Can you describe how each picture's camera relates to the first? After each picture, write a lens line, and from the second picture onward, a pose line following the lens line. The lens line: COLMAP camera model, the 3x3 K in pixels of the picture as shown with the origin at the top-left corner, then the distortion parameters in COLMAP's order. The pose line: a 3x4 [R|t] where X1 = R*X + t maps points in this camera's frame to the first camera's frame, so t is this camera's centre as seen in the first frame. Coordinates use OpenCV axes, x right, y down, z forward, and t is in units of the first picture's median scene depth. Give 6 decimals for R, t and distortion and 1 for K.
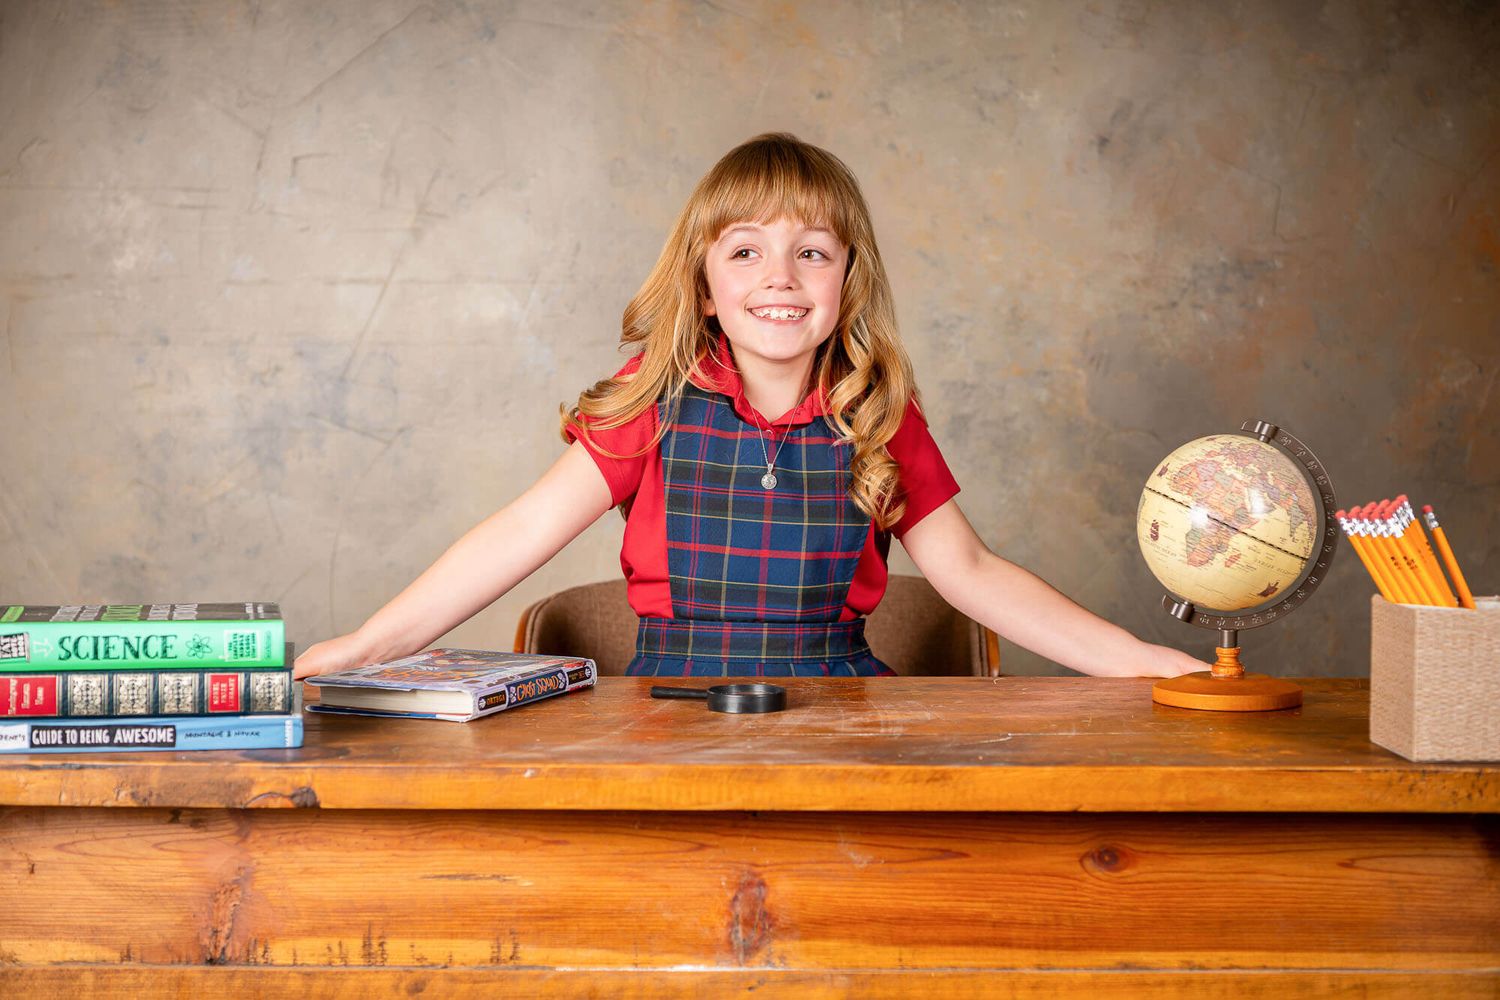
lens RADIAL K [[2409.7, 0, 749.5], [0, 2409.7, 491.9], [0, 0, 1]] dist [-0.009009, 0.044193]
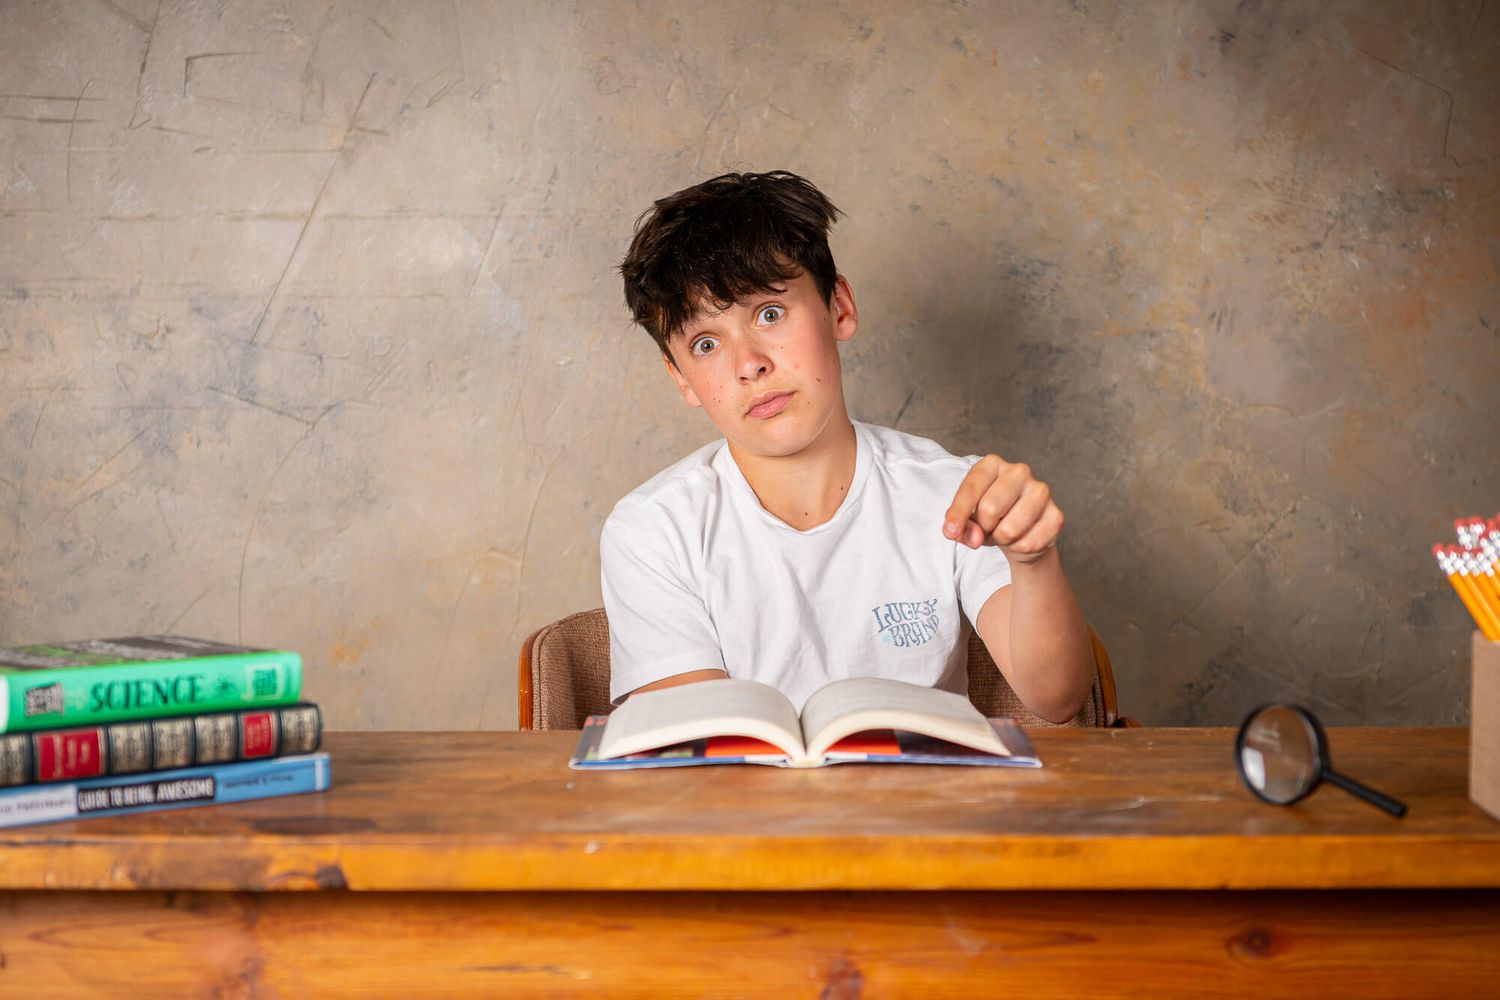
lens RADIAL K [[3470.8, 0, 750.8], [0, 3470.8, 553.8], [0, 0, 1]] dist [-0.007457, 0.163534]
pose [[0.999759, -0.003196, 0.021699, -0.059045], [0.002465, 0.999431, 0.033631, -0.028881], [-0.021795, -0.033570, 0.999199, -0.230641]]
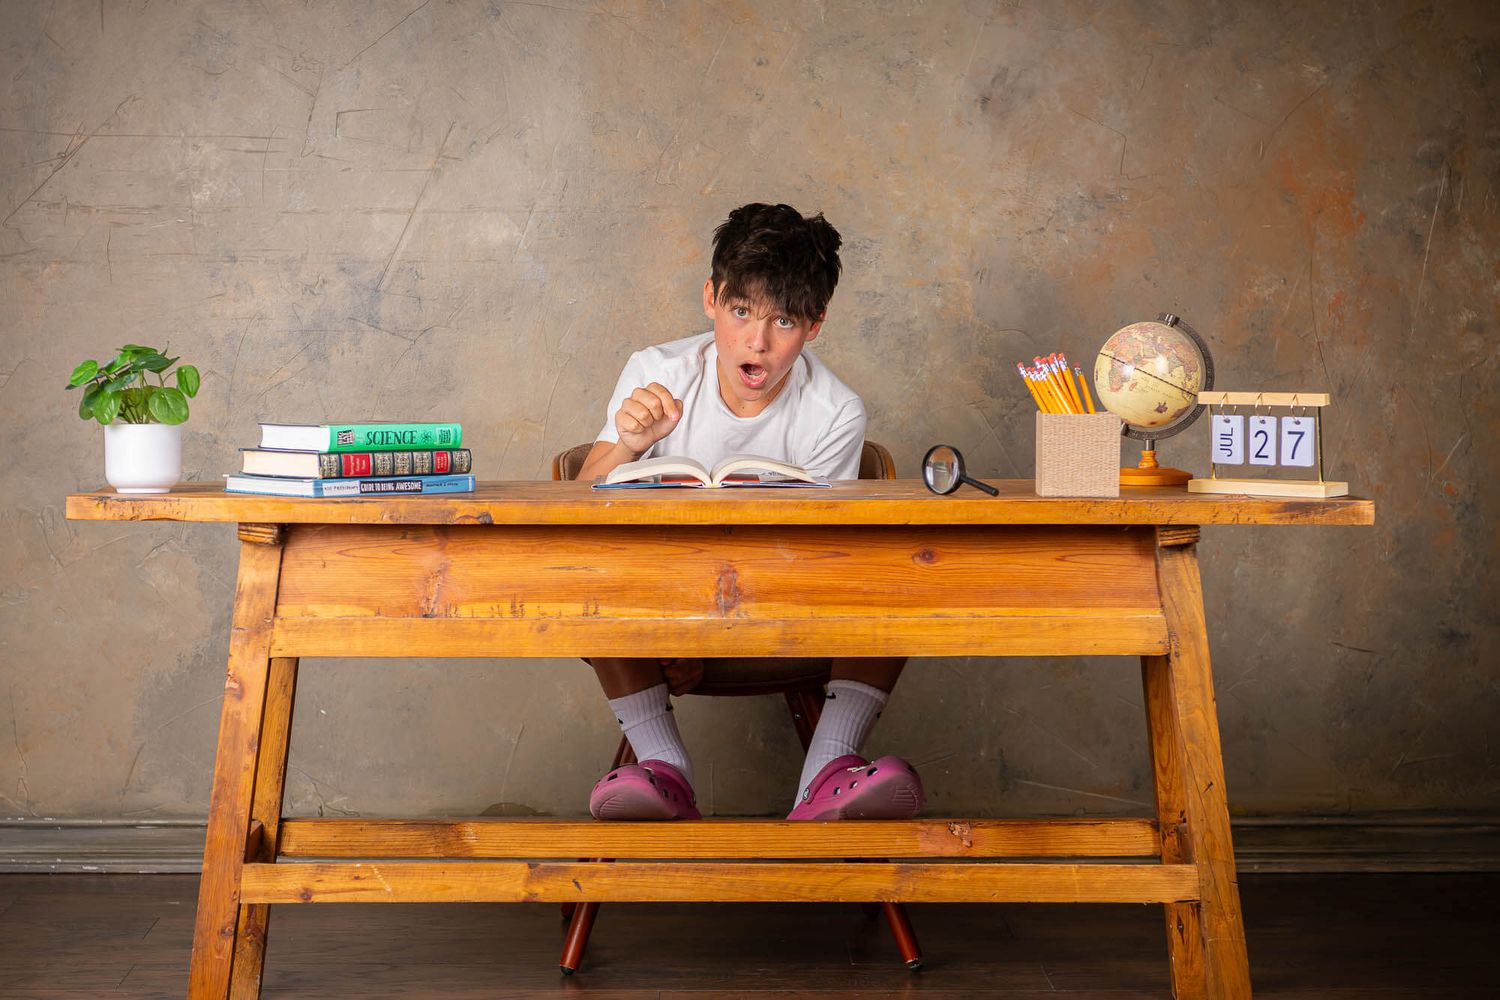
lens RADIAL K [[4020.6, 0, 719.8], [0, 4020.6, 573.5], [0, 0, 1]] dist [-0.026599, 0.502237]
pose [[0.999679, -0.002580, 0.025195, -0.080741], [0.002000, 0.999733, 0.023021, 0.095390], [-0.025248, -0.022963, 0.999417, -1.976887]]
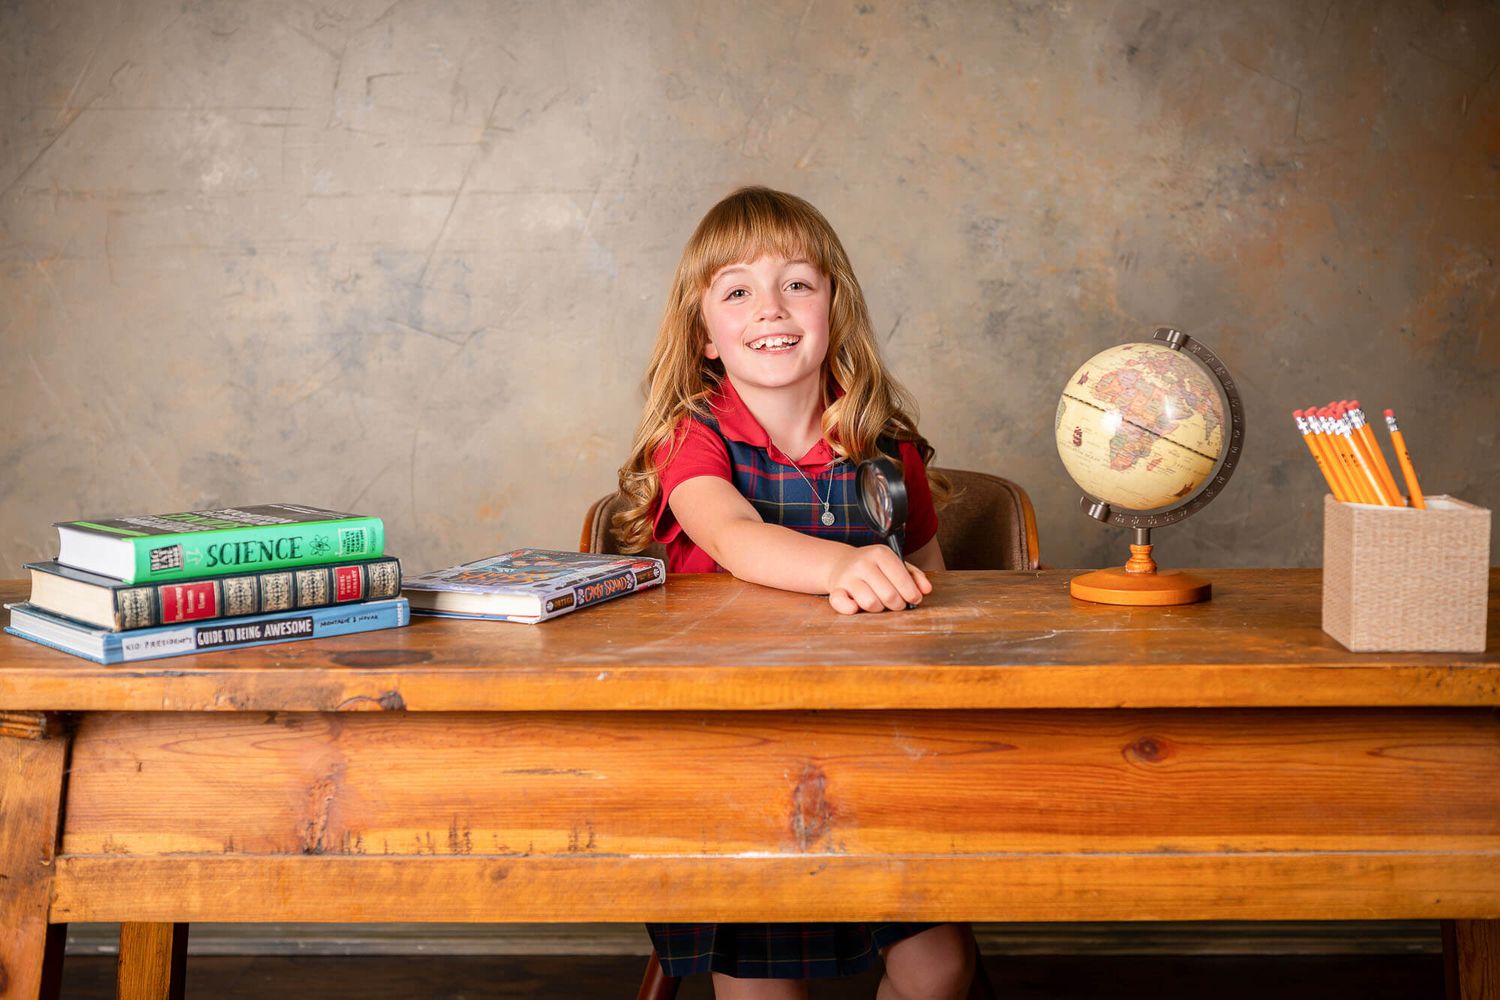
lens RADIAL K [[2214.0, 0, 746.7], [0, 2214.0, 500.4], [0, 0, 1]] dist [-0.010239, 0.050837]
pose [[0.999709, -0.010676, -0.021645, -0.005632], [0.011999, 0.998009, 0.061927, -0.019447], [0.020941, -0.062169, 0.997846, 0.031781]]
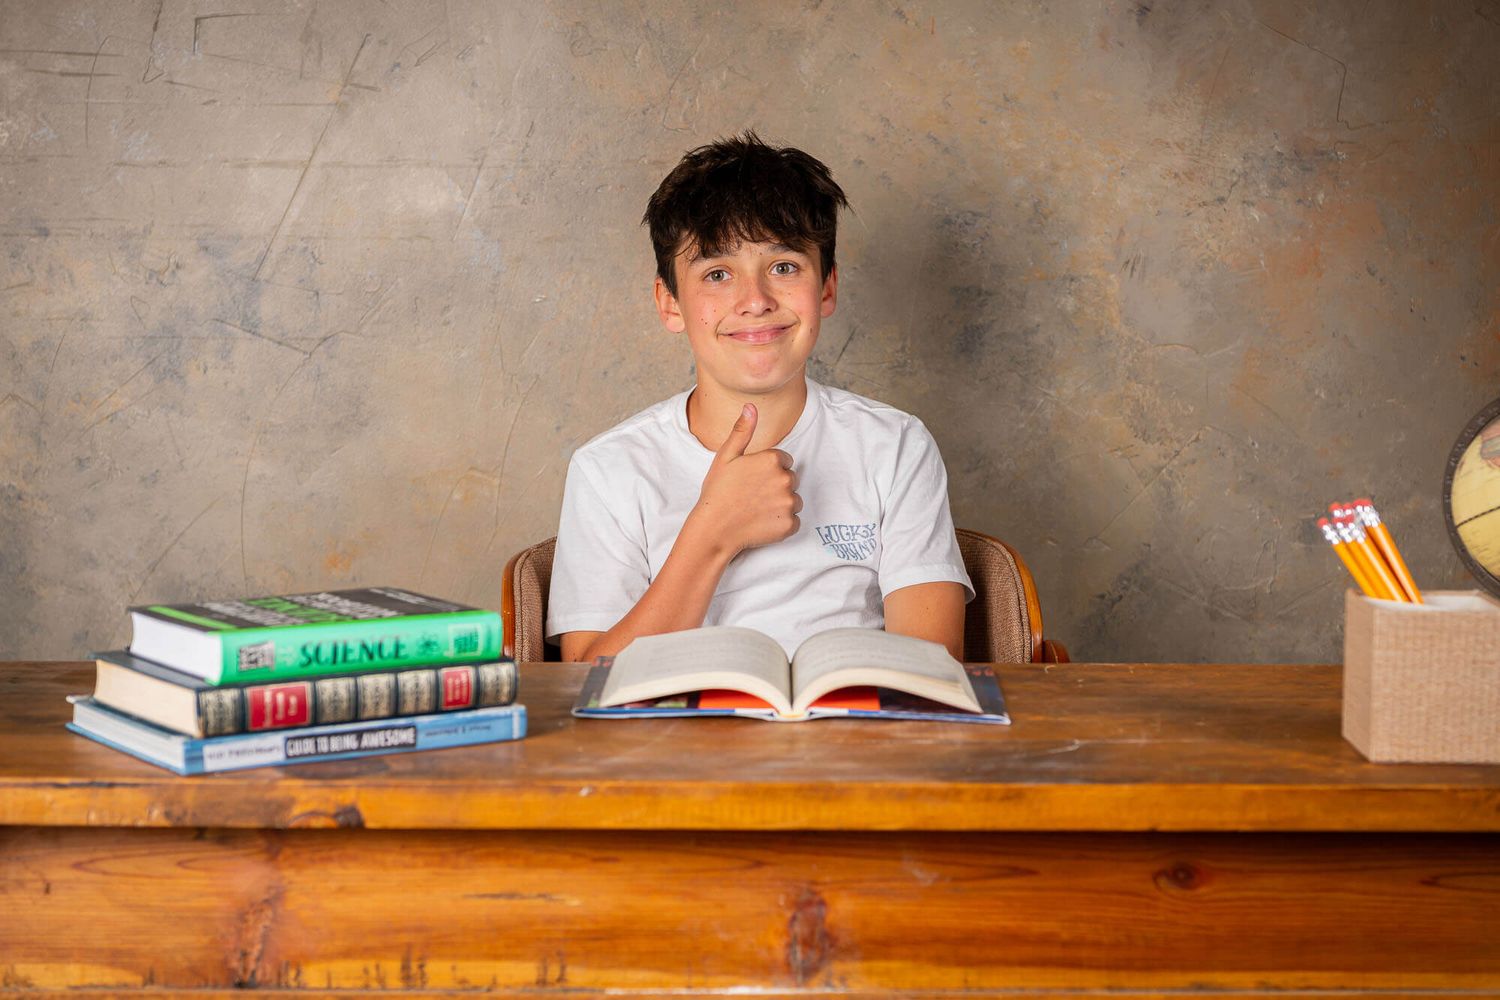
lens RADIAL K [[3143.5, 0, 752.6], [0, 3143.5, 500.9], [0, 0, 1]] dist [-0.008364, 0.283233]
pose [[0.998886, 0.004160, 0.047006, -0.081240], [-0.007220, 0.997851, 0.065132, -0.076677], [-0.046634, -0.065399, 0.996769, -0.228145]]
